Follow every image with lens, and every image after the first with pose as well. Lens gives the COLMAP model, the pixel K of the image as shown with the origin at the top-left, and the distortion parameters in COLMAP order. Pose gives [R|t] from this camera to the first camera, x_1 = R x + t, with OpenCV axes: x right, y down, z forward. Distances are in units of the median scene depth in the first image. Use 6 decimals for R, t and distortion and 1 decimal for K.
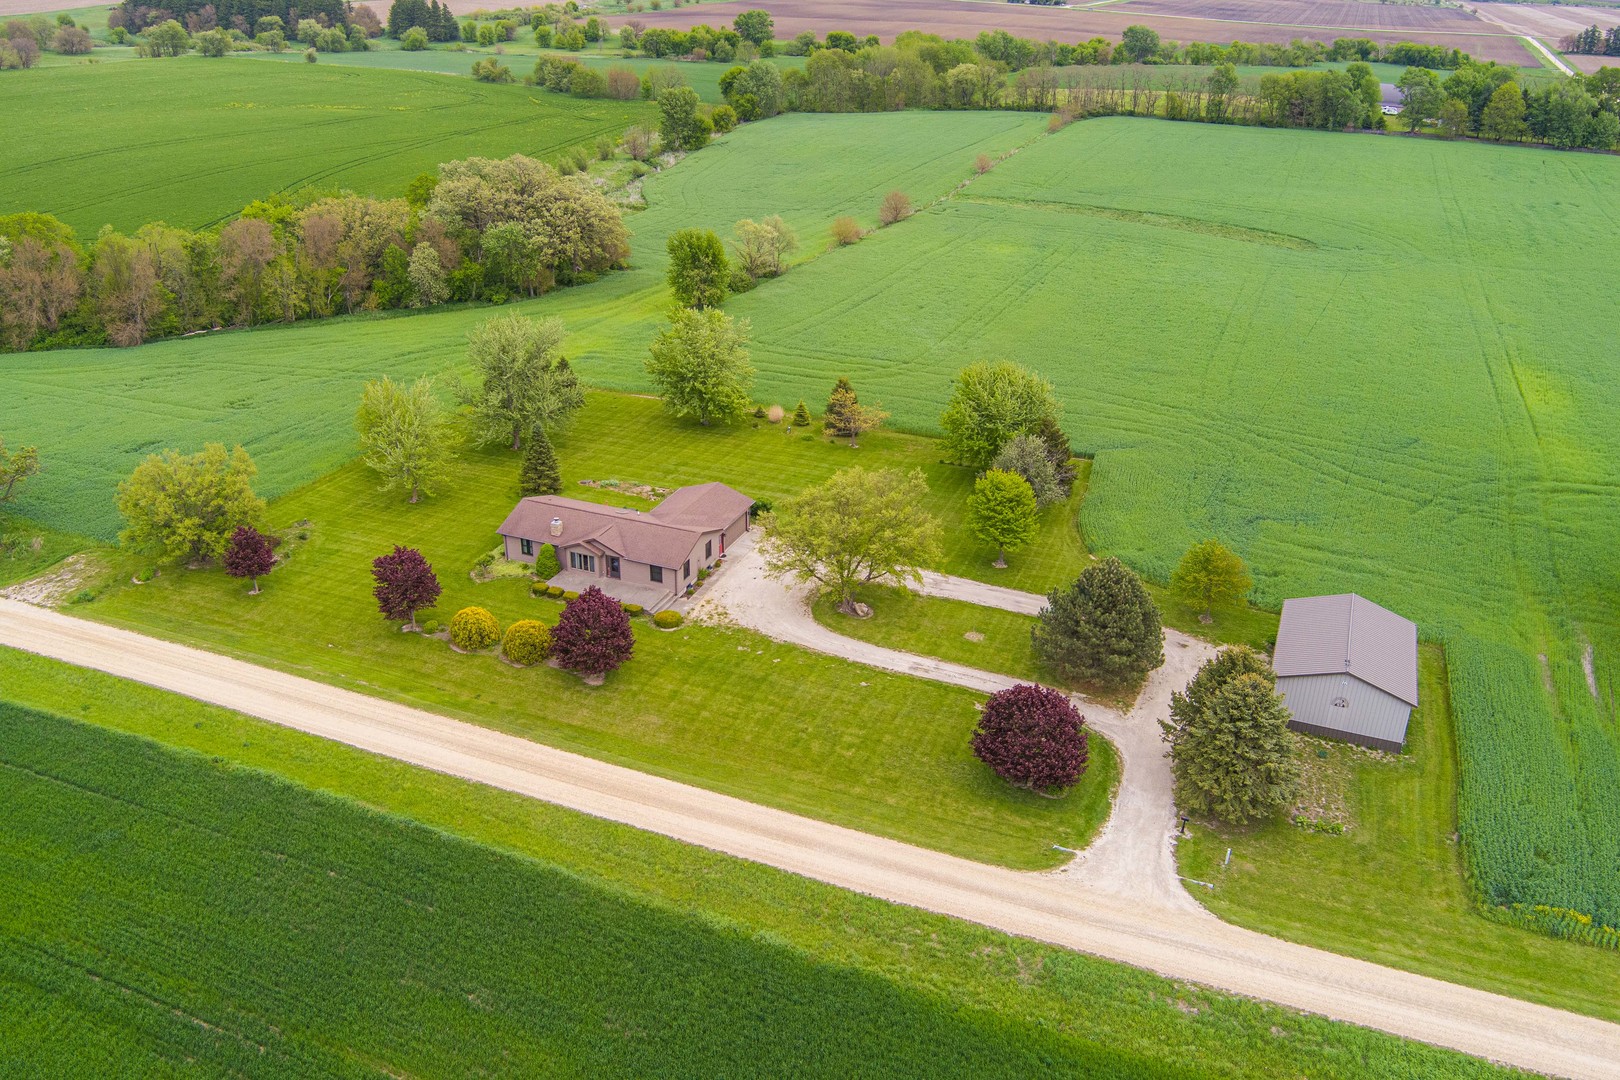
lens RADIAL K [[1338.3, 0, 810.0], [0, 1338.3, 540.0], [0, 0, 1]] dist [-0.064844, -0.000280]
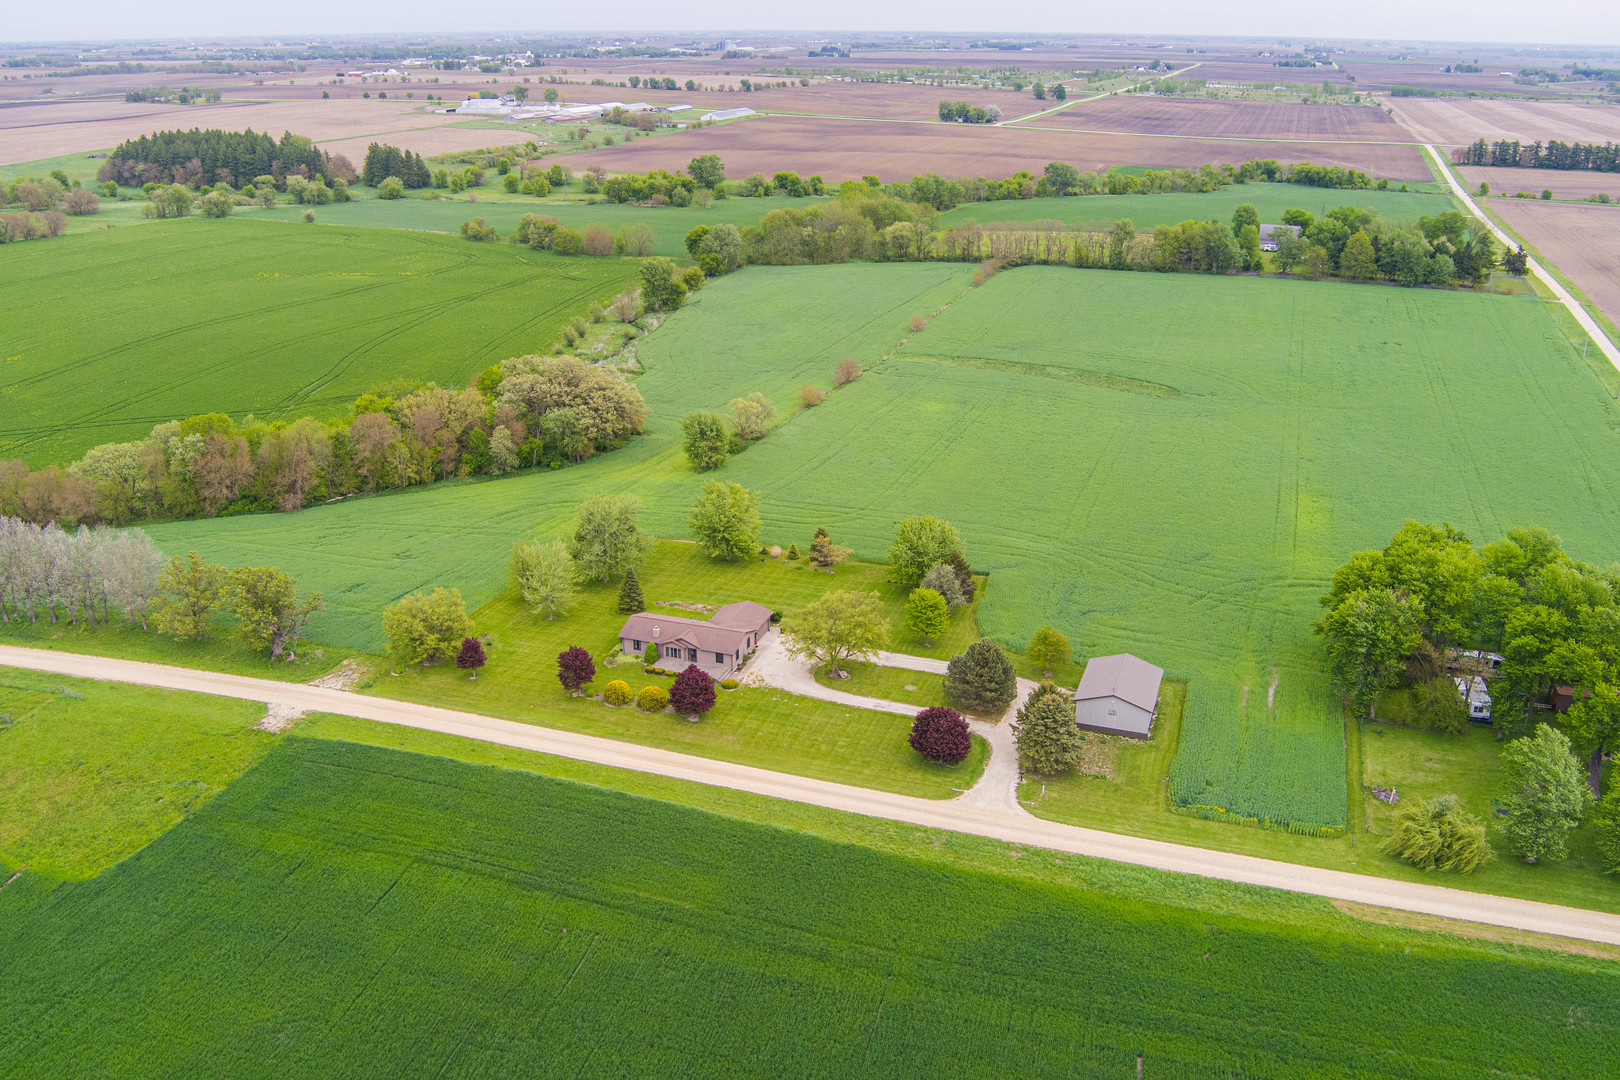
lens RADIAL K [[1422.7, 0, 810.0], [0, 1422.7, 540.0], [0, 0, 1]] dist [-0.076715, 0.018006]
pose [[0.998771, -0.032422, 0.037485, -0.036925], [0.035102, 0.996700, -0.073195, 0.007117], [-0.034988, 0.074421, 0.996613, -0.449454]]
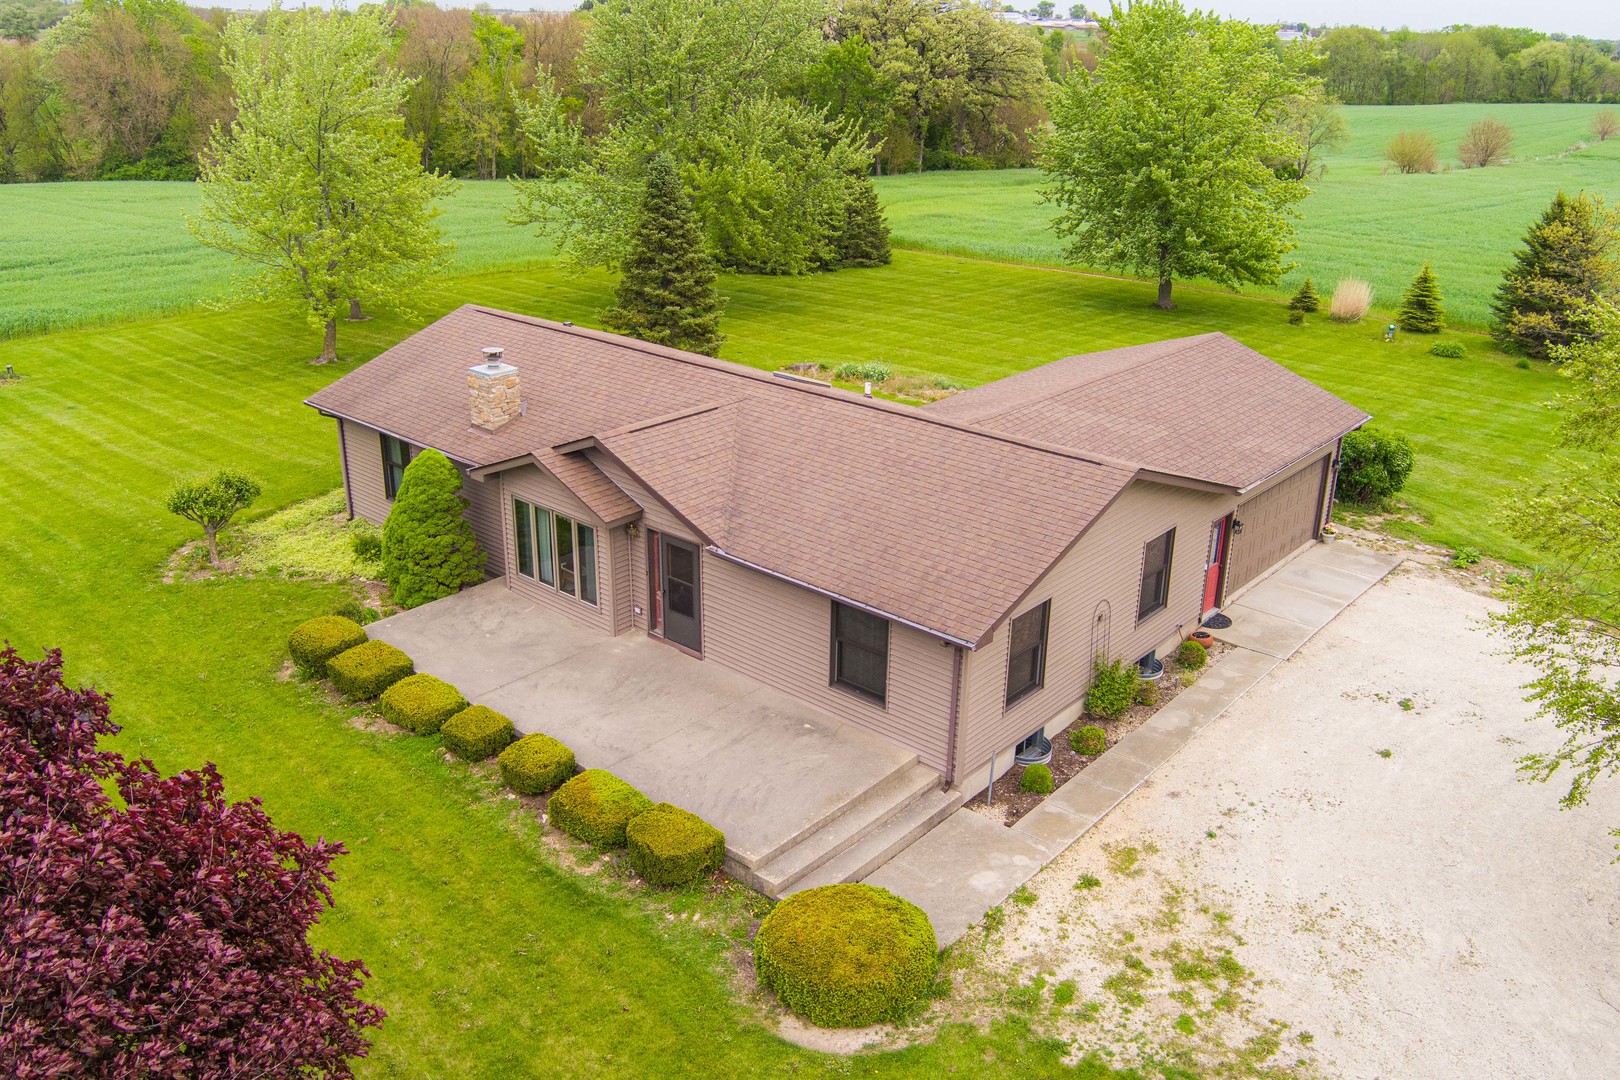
lens RADIAL K [[1338.3, 0, 810.0], [0, 1338.3, 540.0], [0, 0, 1]] dist [-0.064844, -0.000280]
pose [[0.944890, 0.120601, -0.304366, -0.038724], [-0.140413, 0.989116, -0.043982, 0.010900], [0.295749, 0.084295, 0.951539, 0.473737]]
